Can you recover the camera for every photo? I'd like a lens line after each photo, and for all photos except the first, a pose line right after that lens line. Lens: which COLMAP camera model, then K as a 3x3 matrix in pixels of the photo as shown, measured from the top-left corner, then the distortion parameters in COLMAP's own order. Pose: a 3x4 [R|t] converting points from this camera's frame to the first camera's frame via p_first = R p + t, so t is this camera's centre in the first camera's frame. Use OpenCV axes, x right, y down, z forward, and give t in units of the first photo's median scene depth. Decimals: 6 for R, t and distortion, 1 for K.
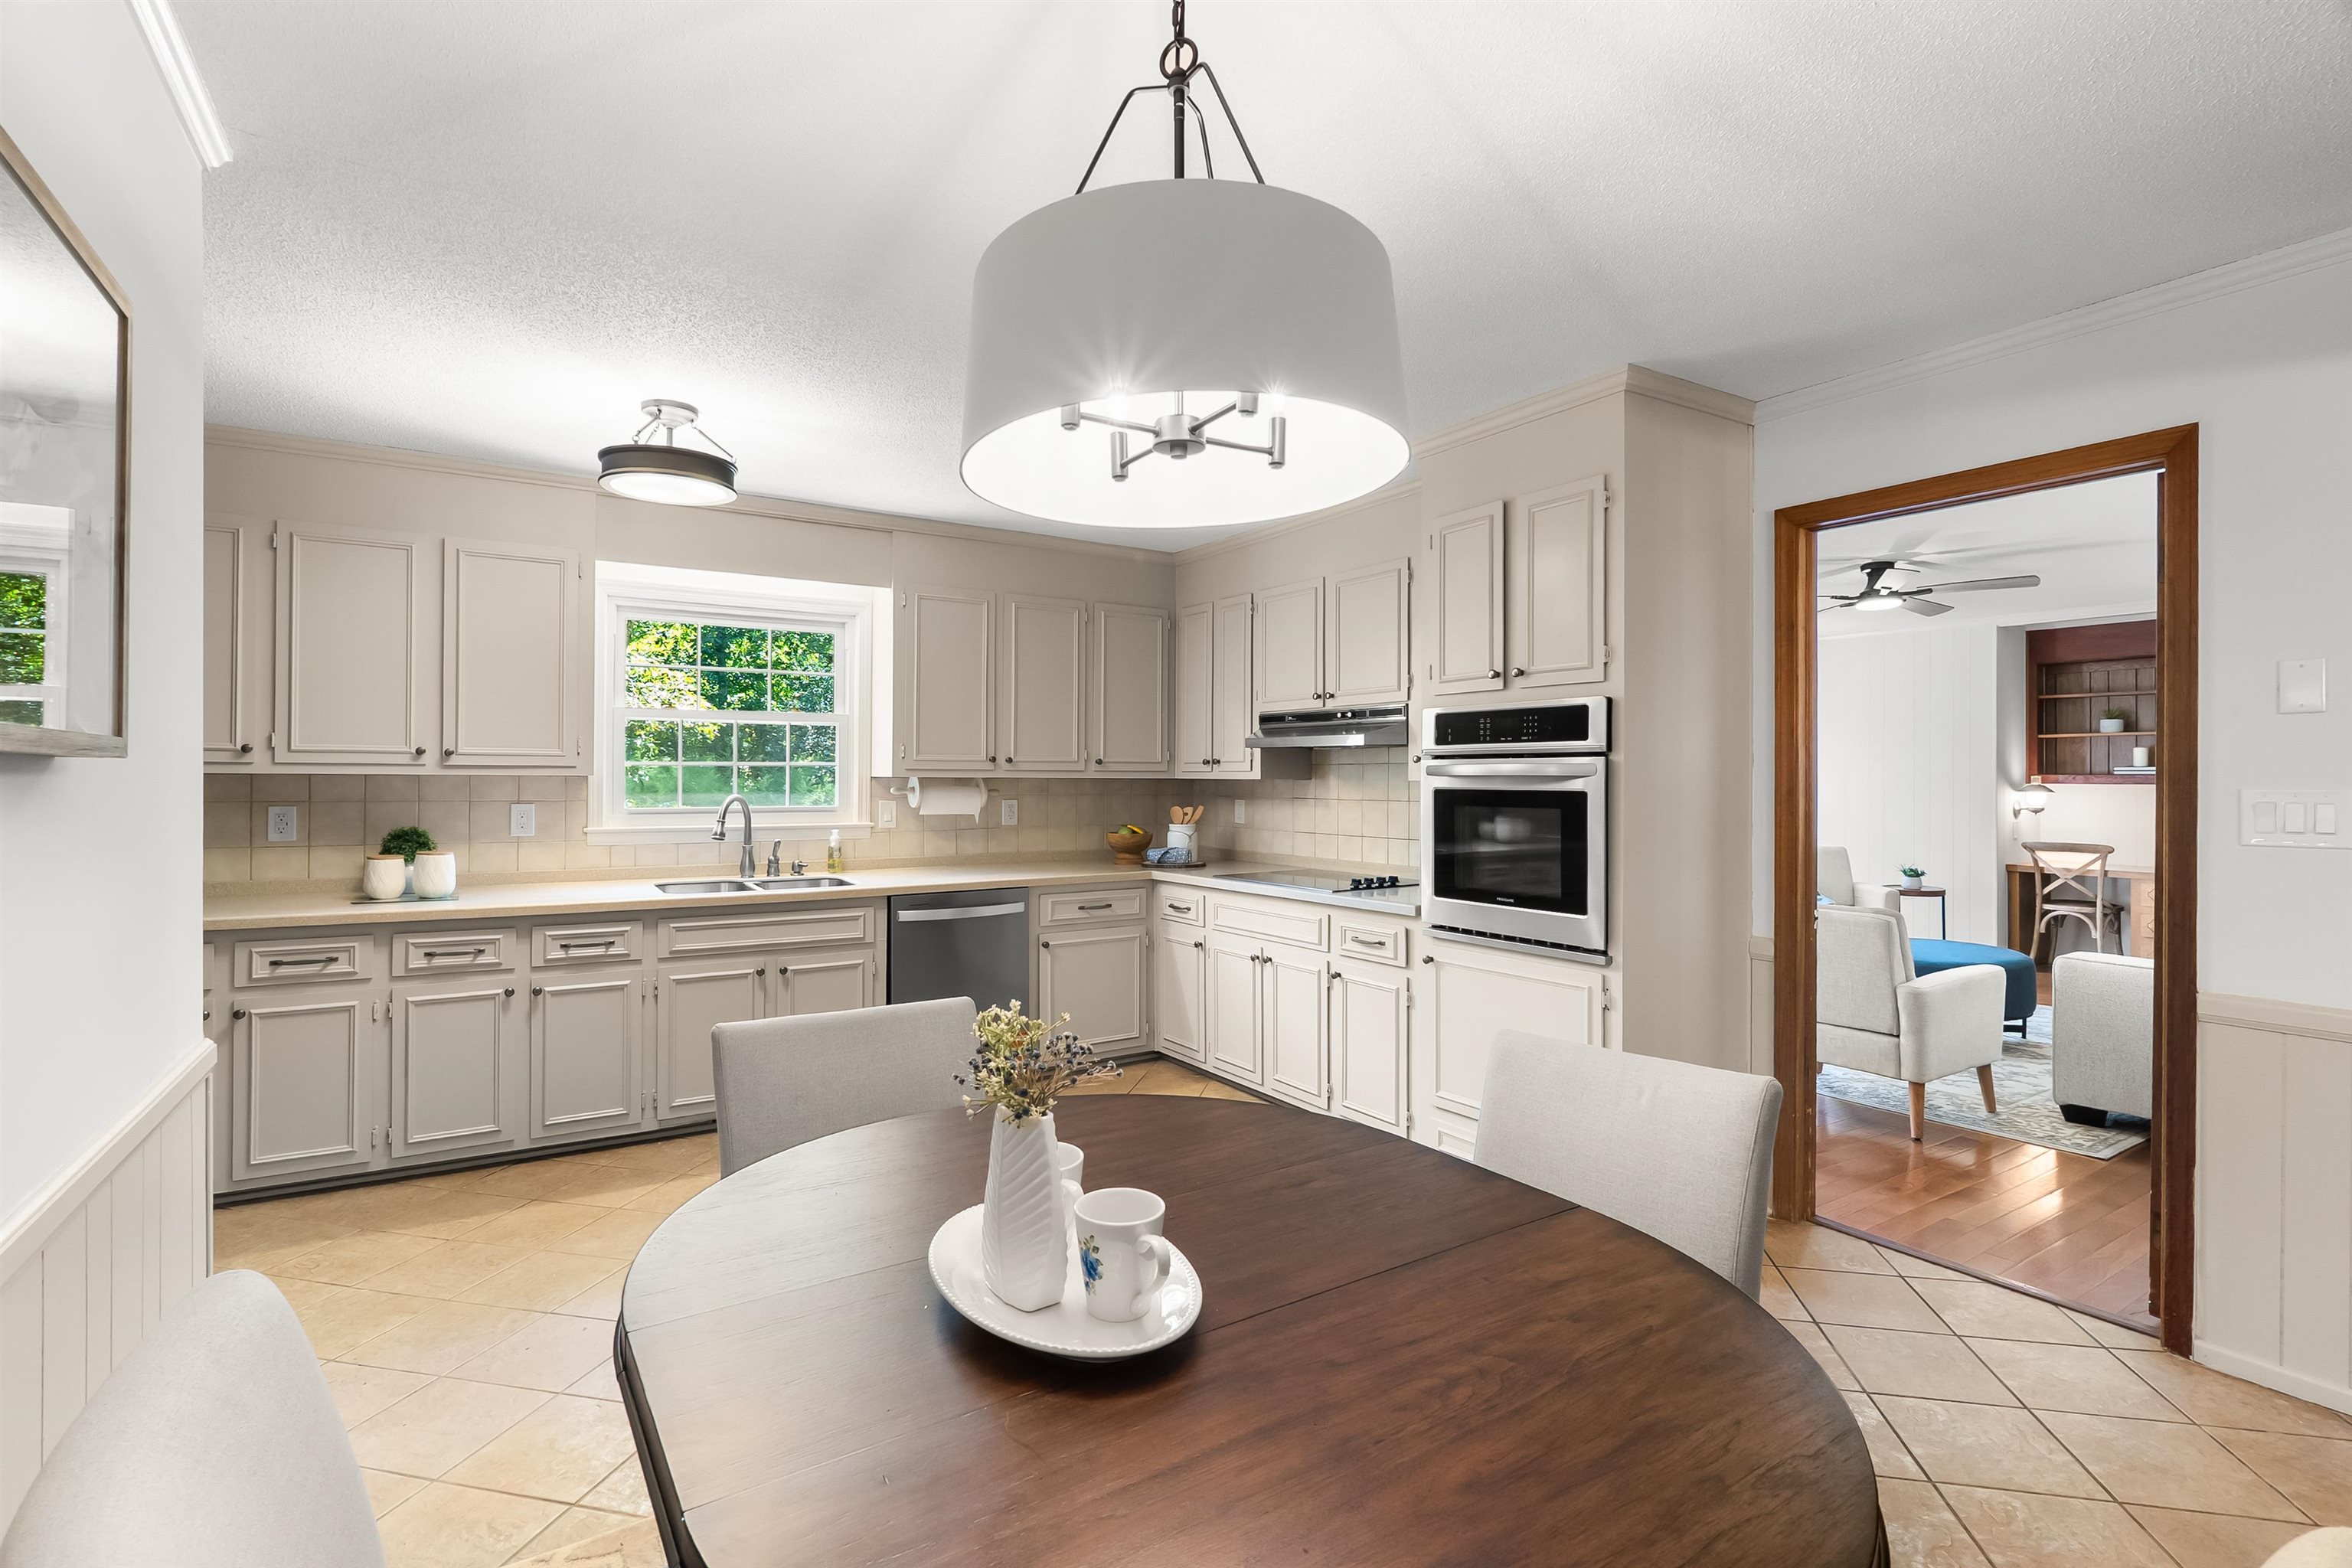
lens RADIAL K [[1080.5, 0, 1175.6], [0, 1080.5, 785.9], [0, 0, 1]] dist [-0.011429, 0.000734]
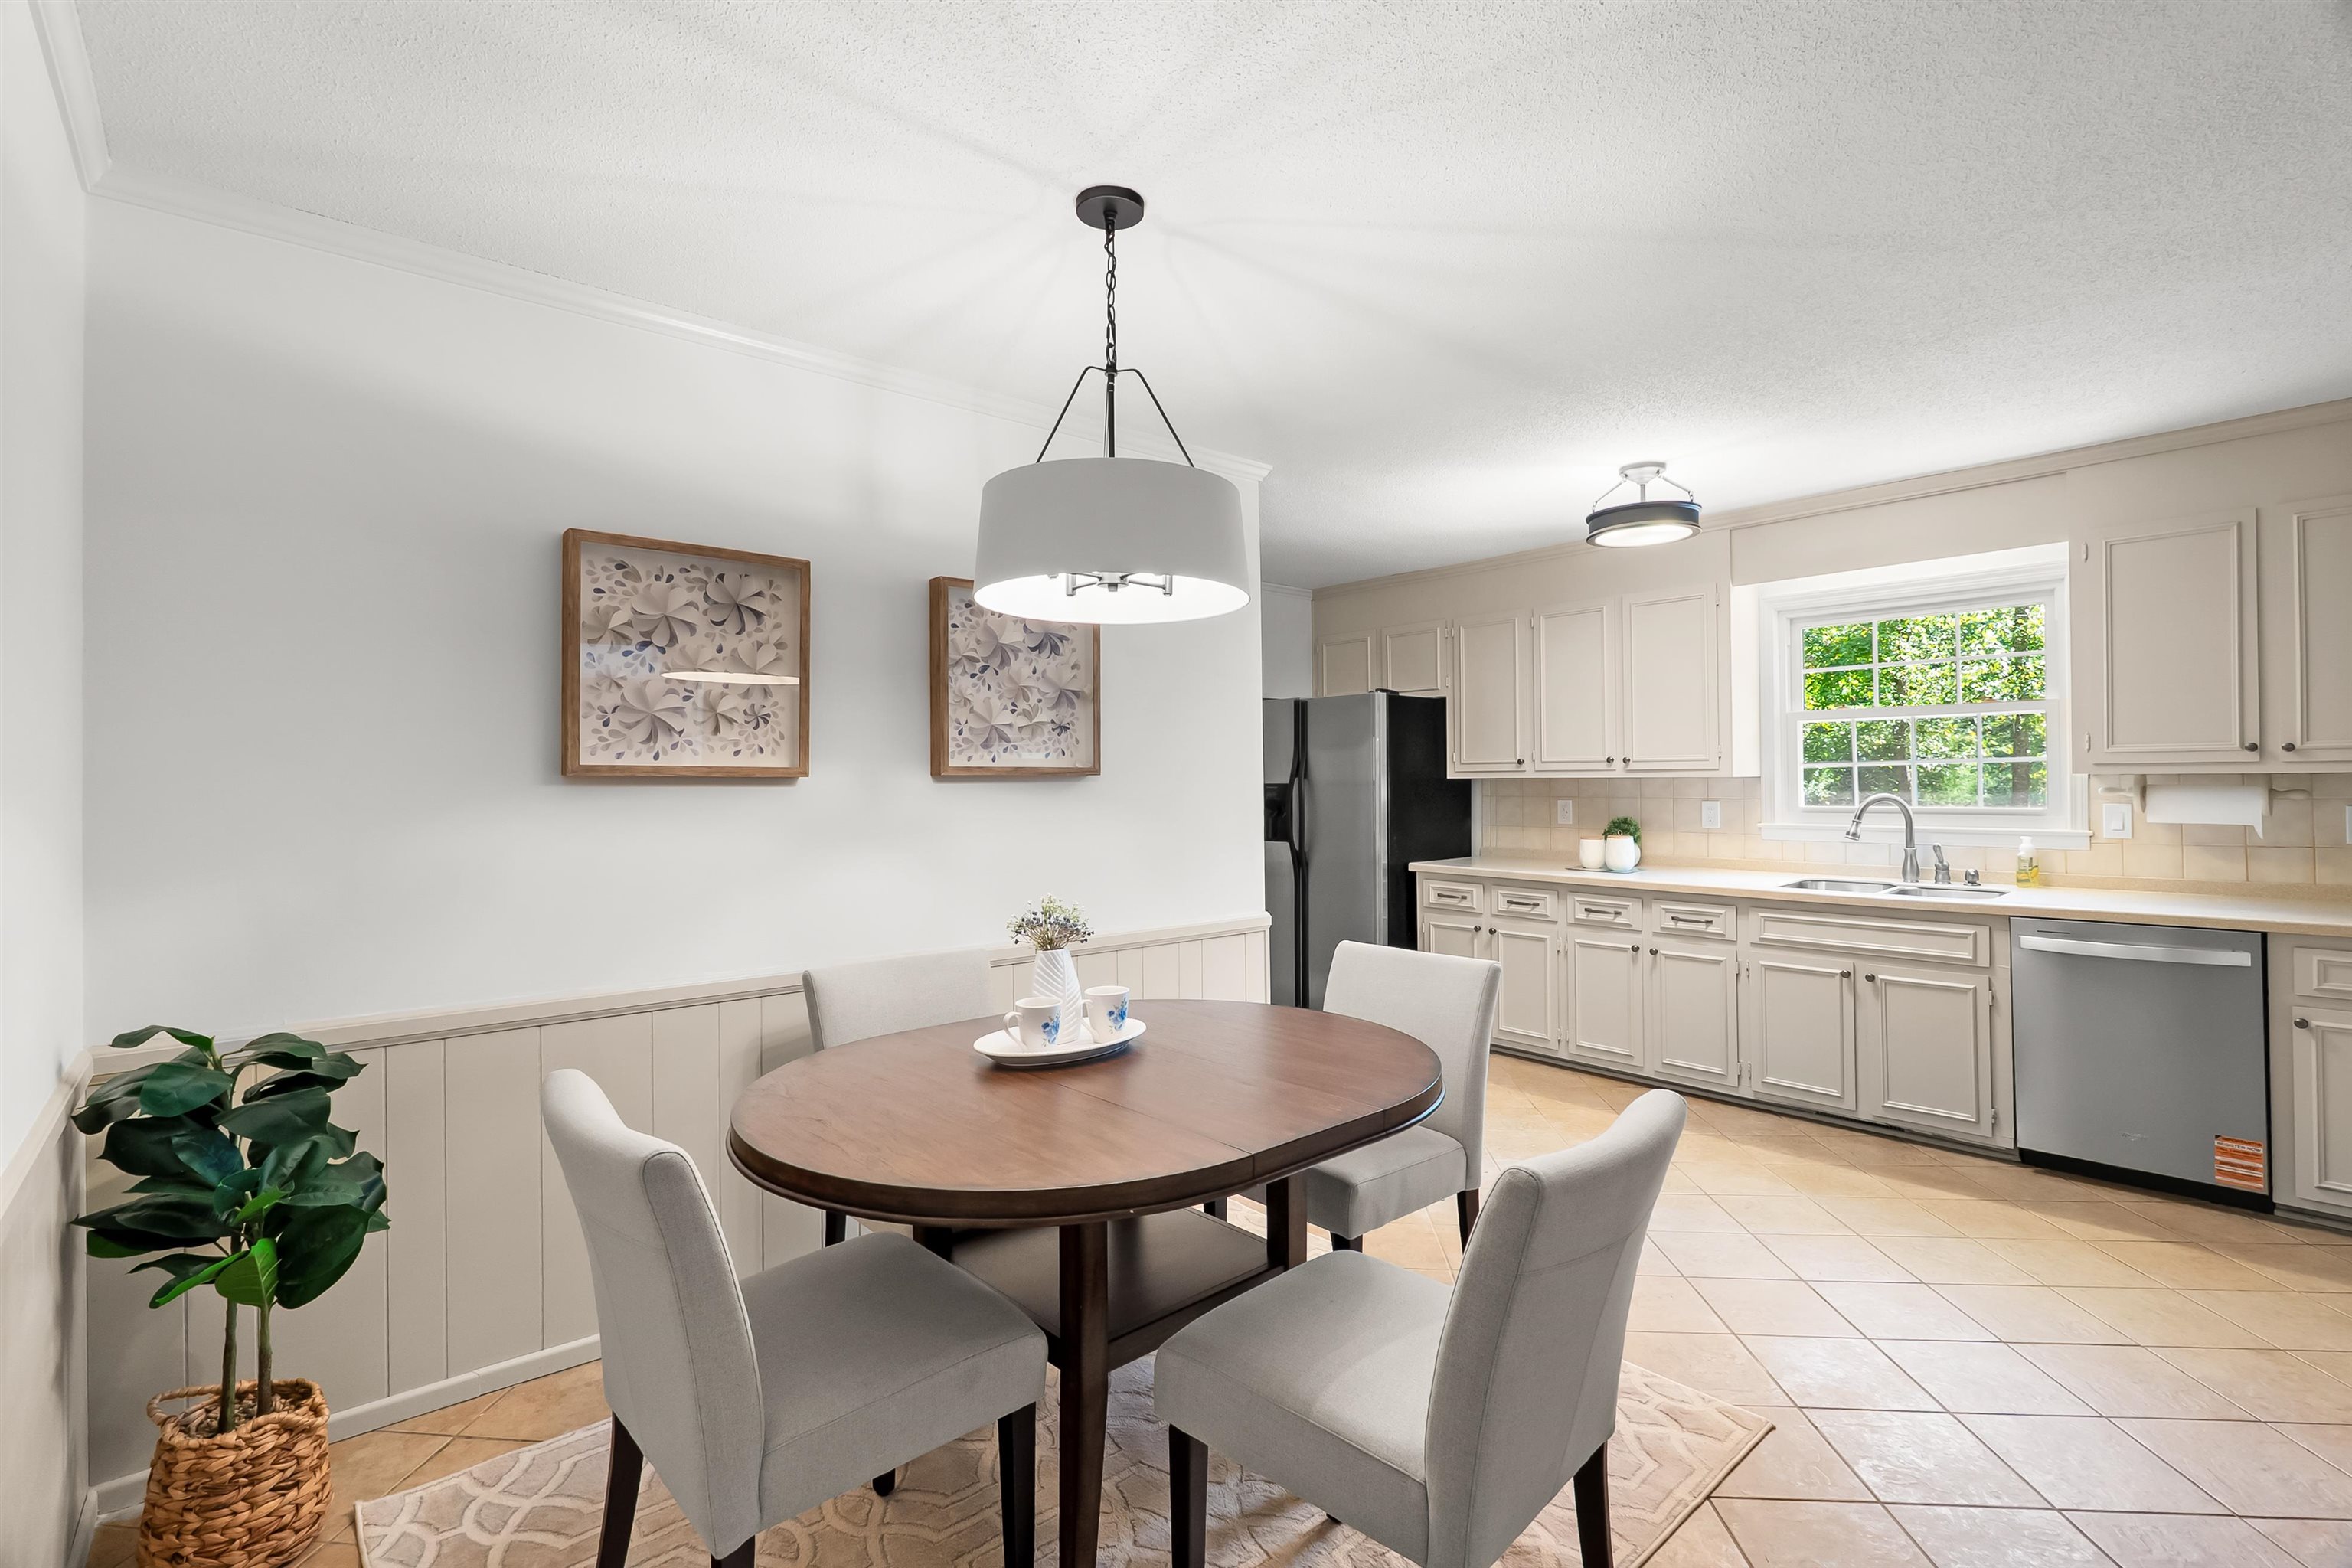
lens RADIAL K [[1080.5, 0, 1177.1], [0, 1080.5, 771.2], [0, 0, 1]] dist [-0.011429, 0.000734]
pose [[0.143854, -0.011504, -0.989532, 0.532167], [0.003060, 0.999933, -0.011180, -0.004802], [0.989594, -0.001419, 0.143879, 0.263814]]
